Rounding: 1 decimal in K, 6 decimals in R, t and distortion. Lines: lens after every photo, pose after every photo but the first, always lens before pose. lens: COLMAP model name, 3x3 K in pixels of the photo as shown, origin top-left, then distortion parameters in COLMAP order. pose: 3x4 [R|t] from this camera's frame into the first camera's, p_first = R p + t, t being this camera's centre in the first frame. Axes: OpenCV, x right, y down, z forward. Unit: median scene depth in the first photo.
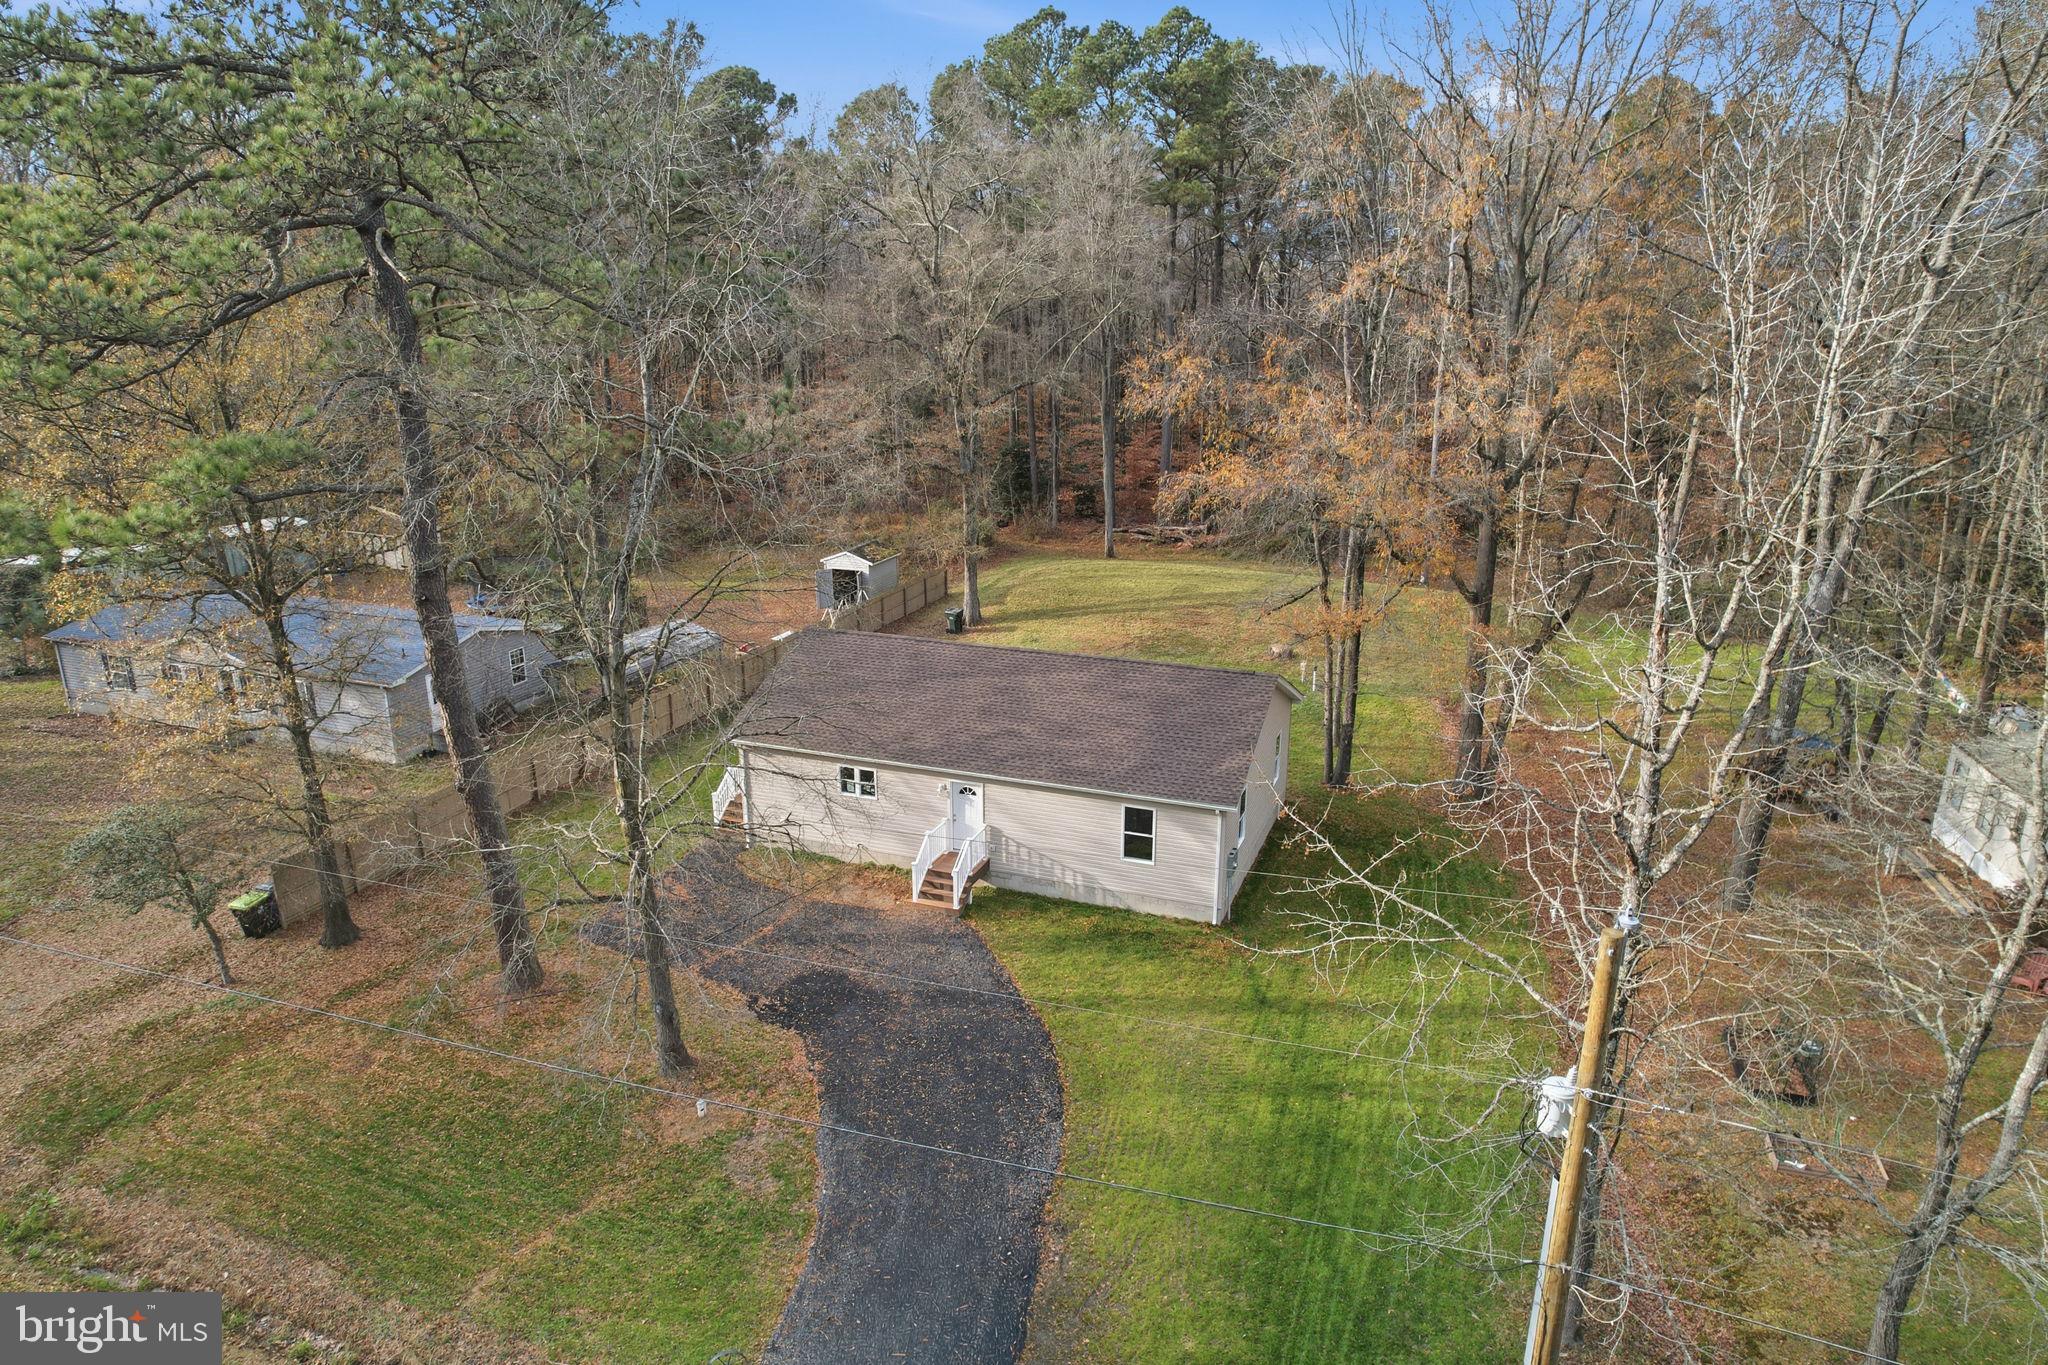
lens RADIAL K [[1276.1, 0, 1054.8], [0, 1276.1, 674.4], [0, 0, 1]] dist [-0.038701, 0.003058]
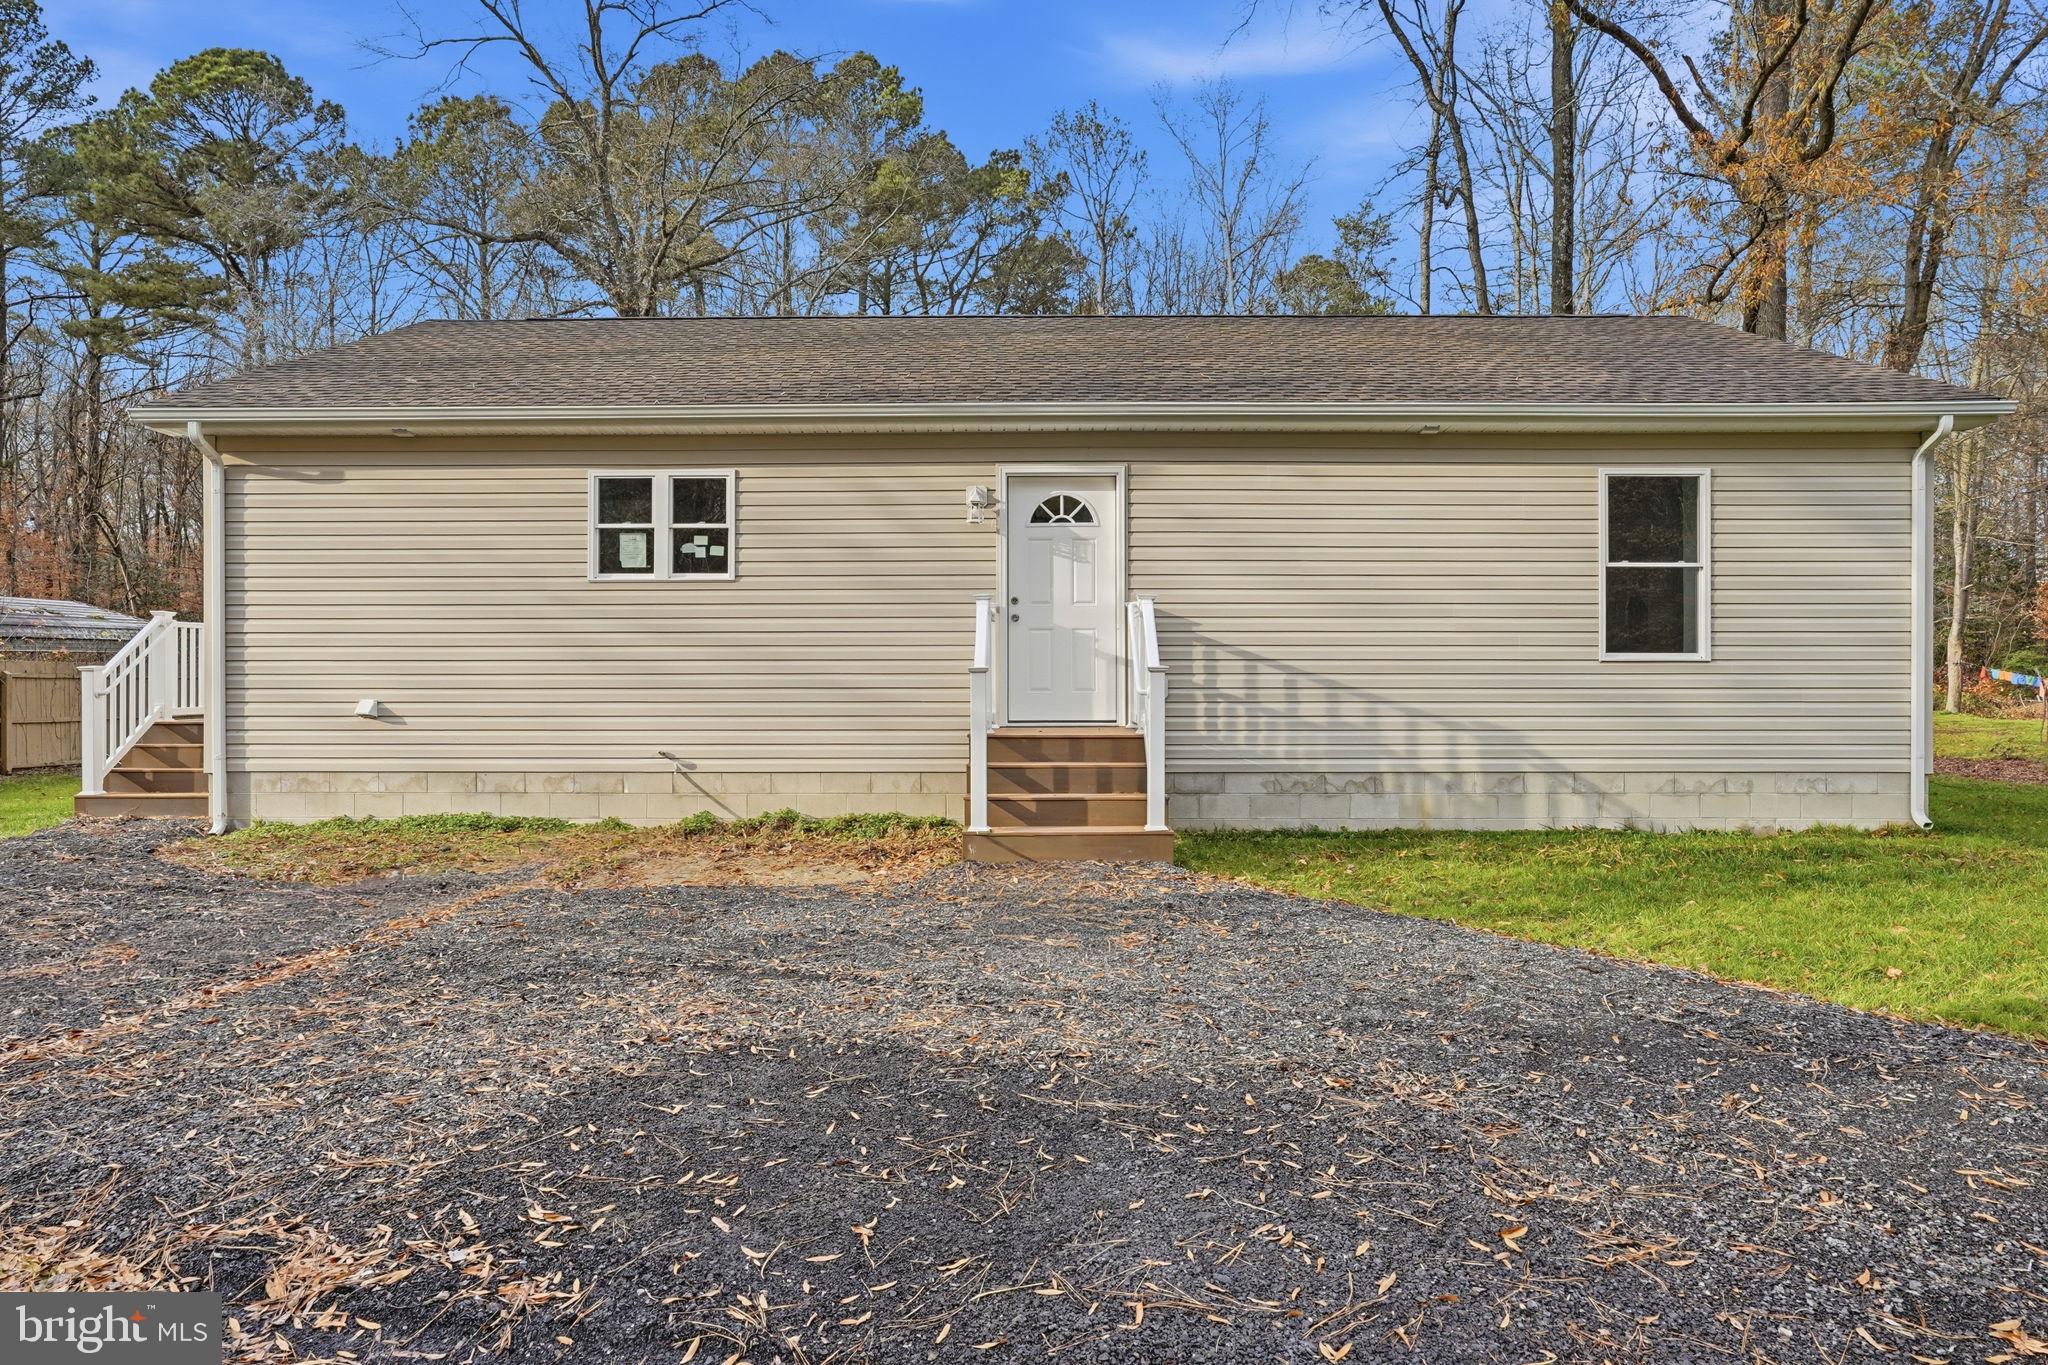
lens RADIAL K [[1240.5, 0, 1035.6], [0, 1240.5, 661.1], [0, 0, 1]] dist [-0.031877, 0.032846]
pose [[0.940769, -0.003106, 0.339034, -0.178533], [0.098853, 0.959025, -0.265515, 0.208287], [-0.324318, 0.283303, 0.902528, 0.755305]]
